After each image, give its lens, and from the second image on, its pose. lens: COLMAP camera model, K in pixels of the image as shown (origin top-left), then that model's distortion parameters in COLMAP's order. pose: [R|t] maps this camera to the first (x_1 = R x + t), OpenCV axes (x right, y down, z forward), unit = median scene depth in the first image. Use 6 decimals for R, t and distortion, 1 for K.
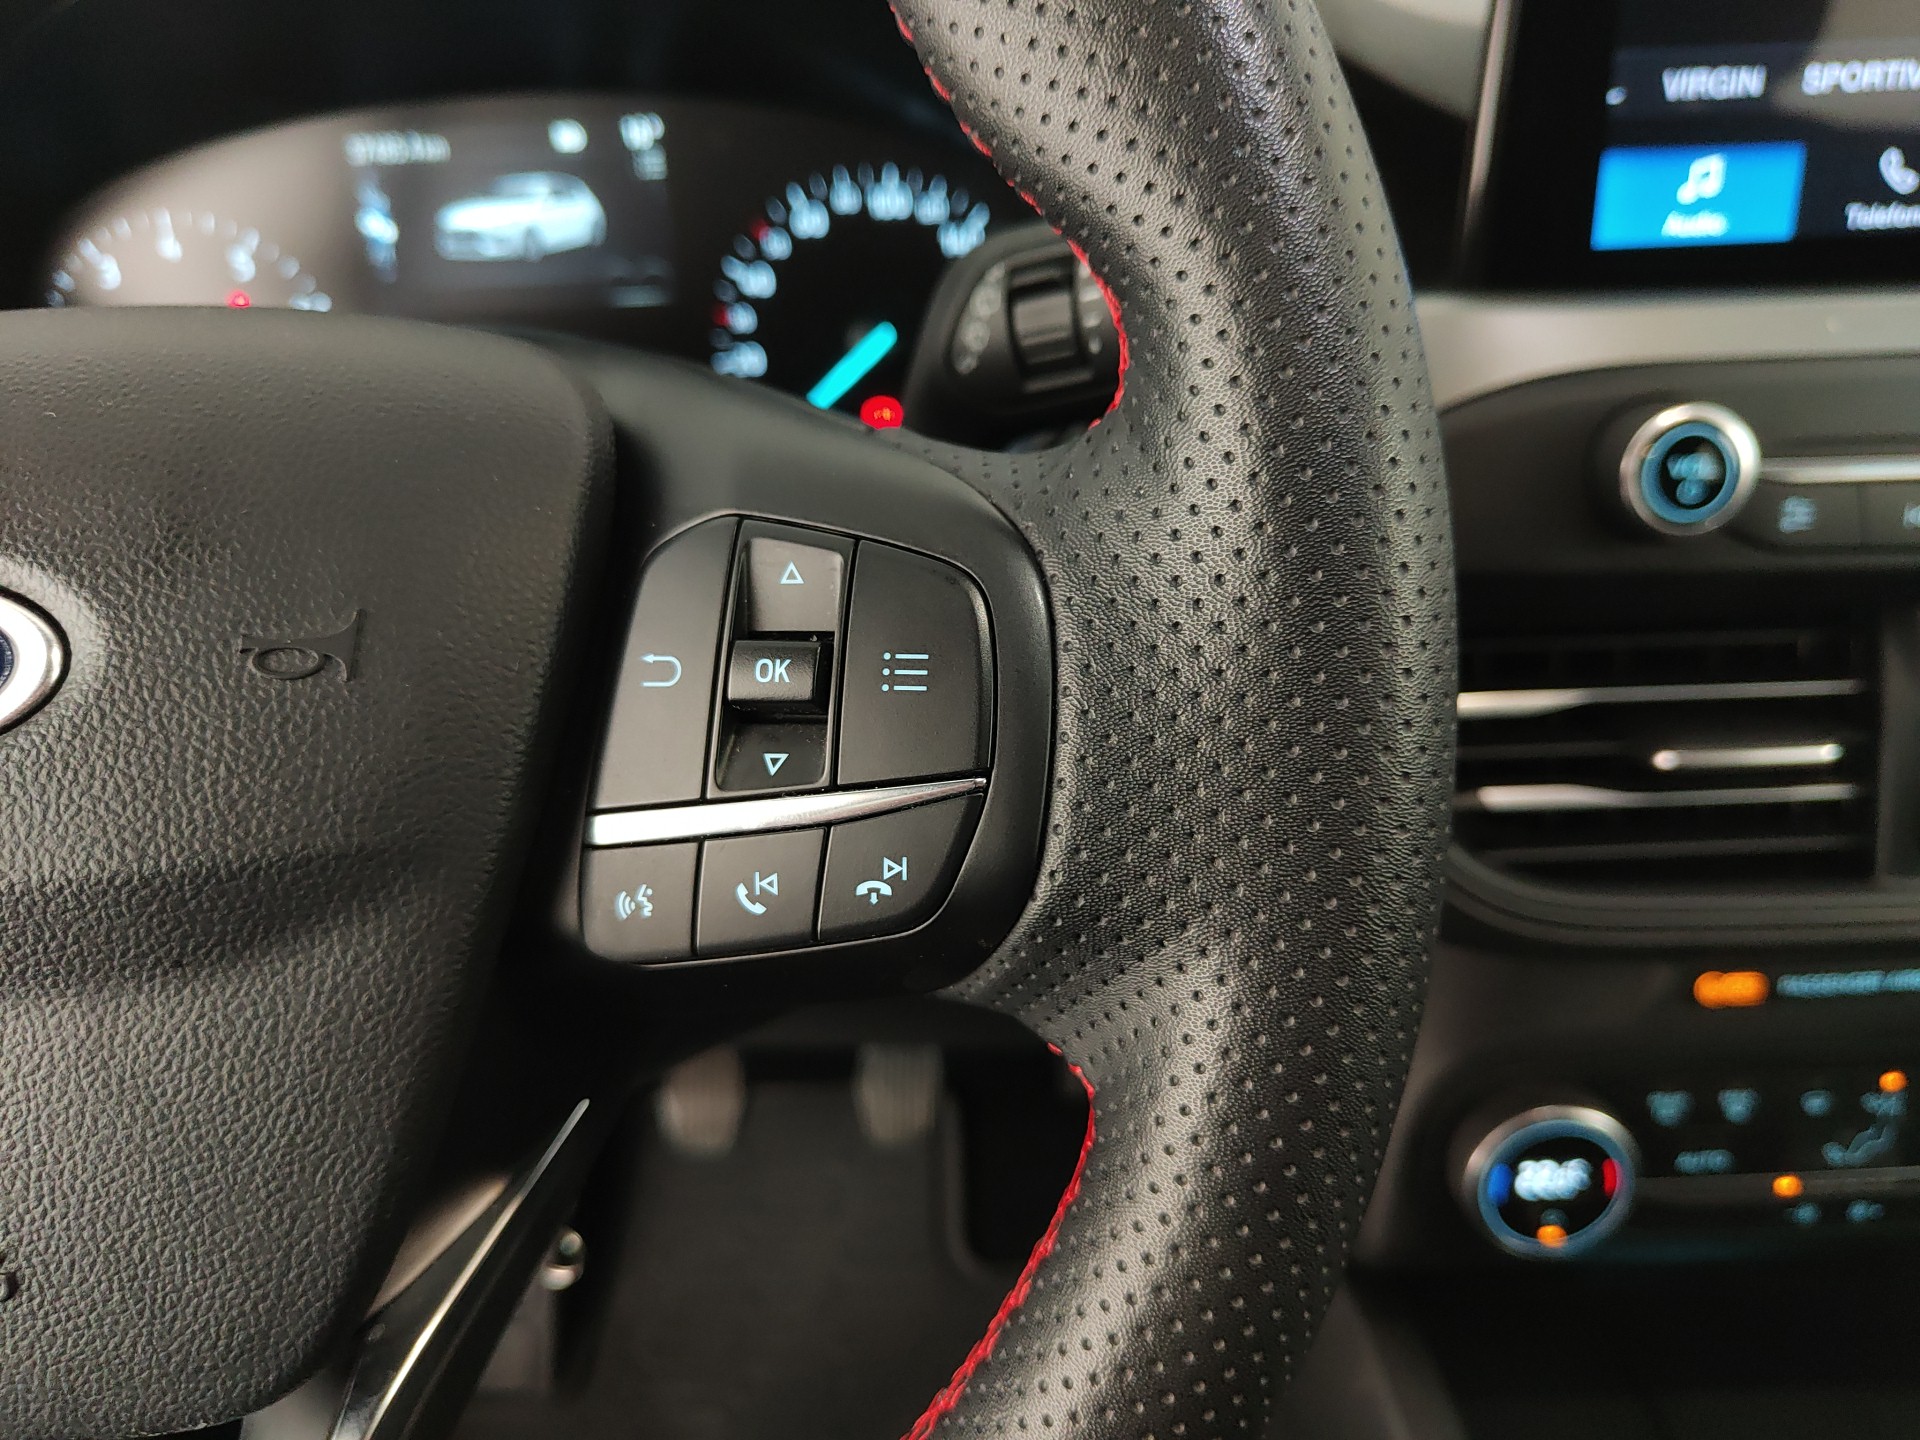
lens RADIAL K [[1444.5, 0, 969.2], [0, 1444.5, 728.5], [0, 0, 1]] dist [-0.012022, -0.020451]
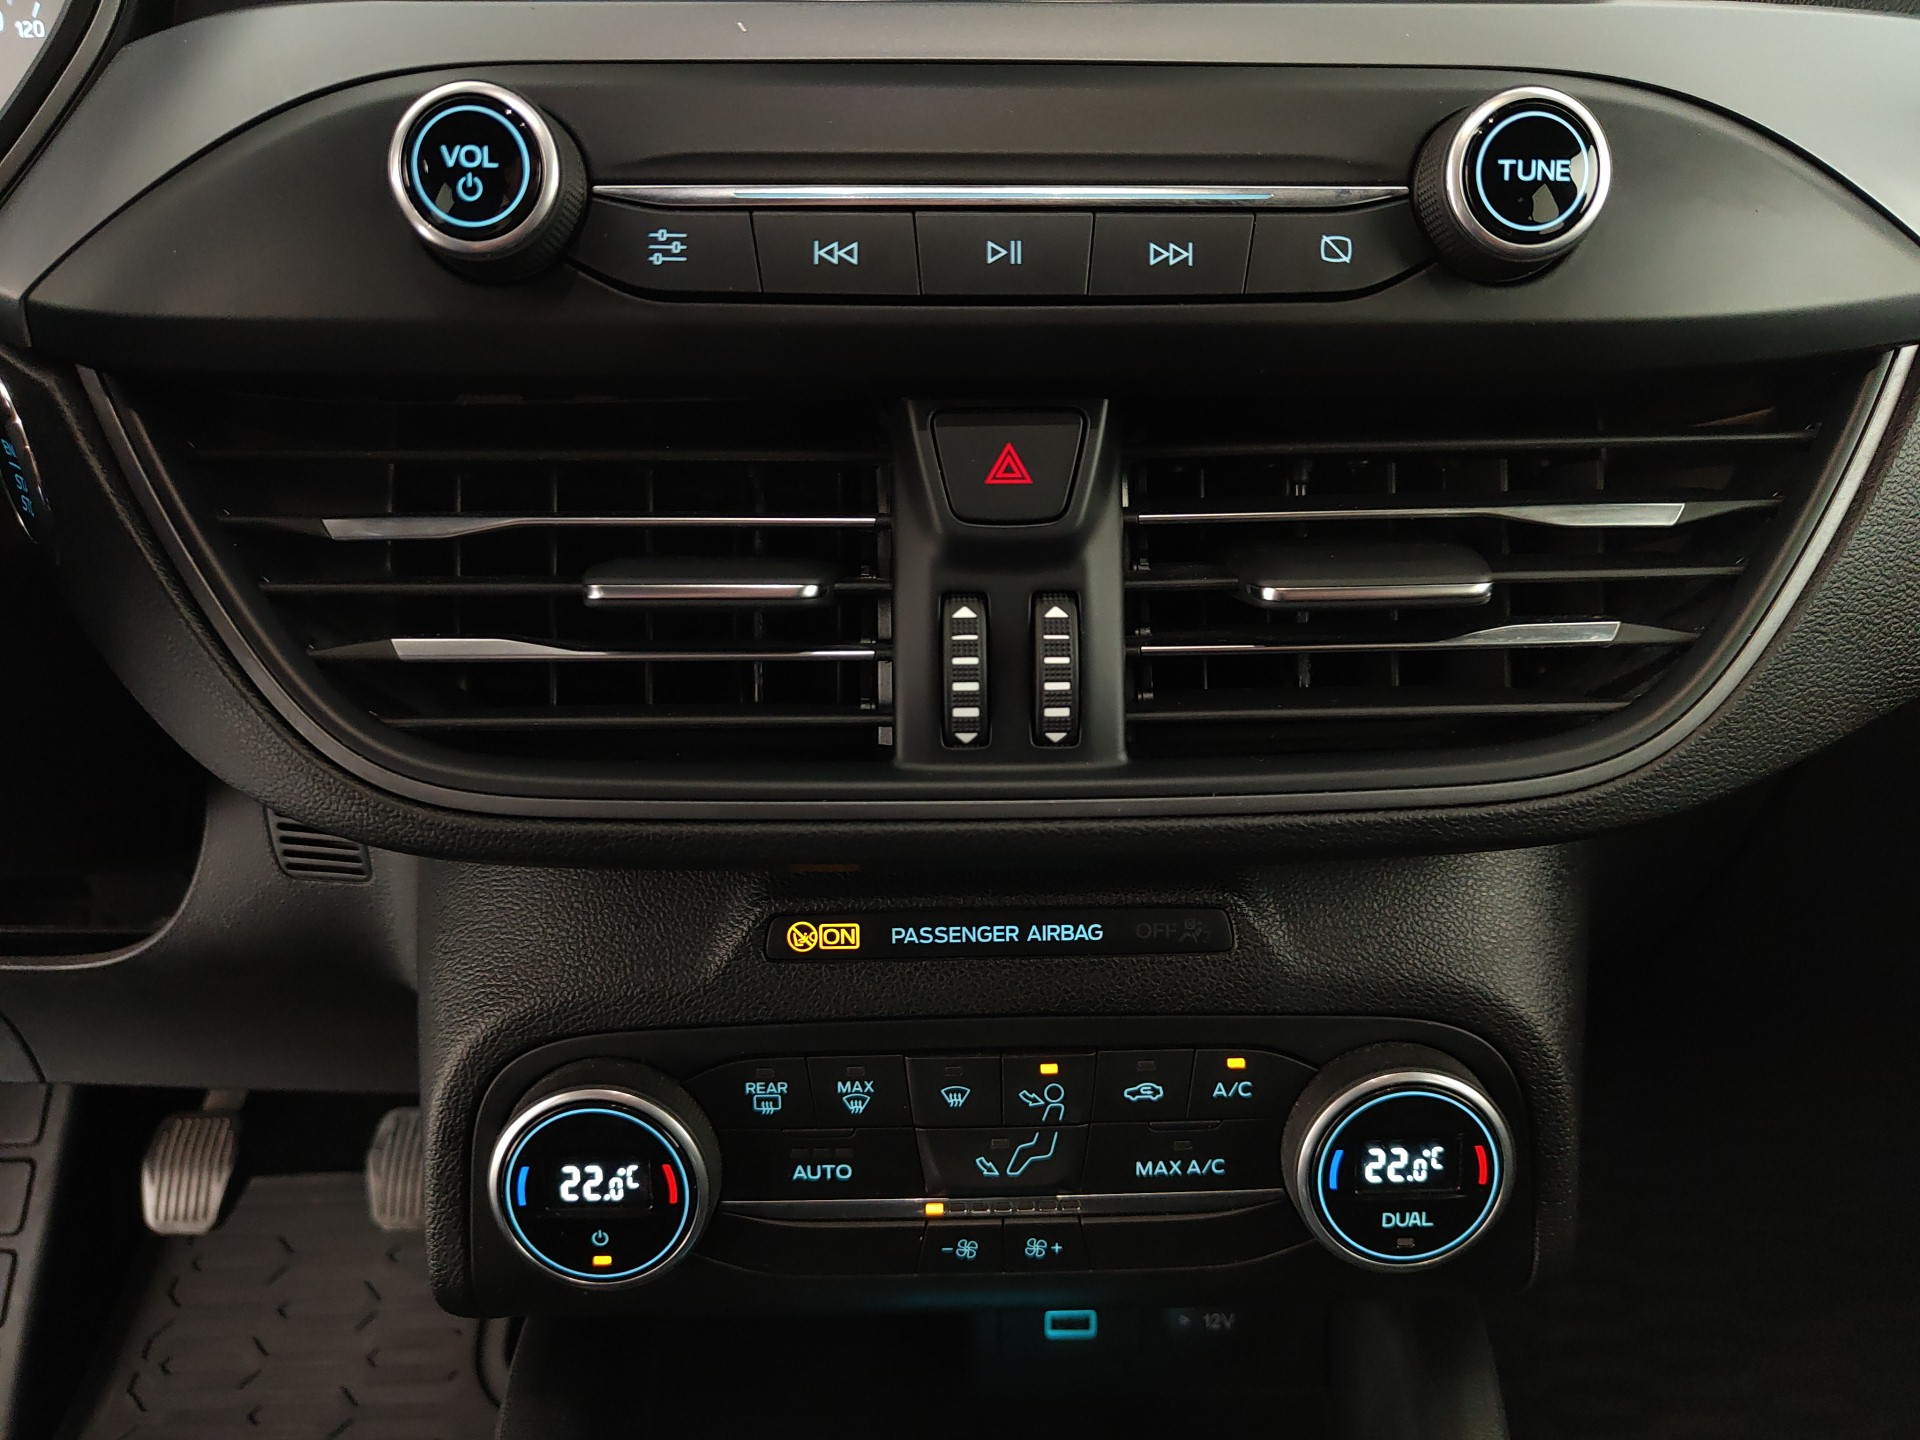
lens RADIAL K [[1444.5, 0, 981.1], [0, 1444.5, 747.1], [0, 0, 1]] dist [-0.012022, -0.020451]
pose [[0.998974, 0.030192, 0.033742, 0.641184], [-0.026441, 0.993954, -0.106562, 0.173949], [-0.036755, 0.105560, 0.993733, 0.220149]]
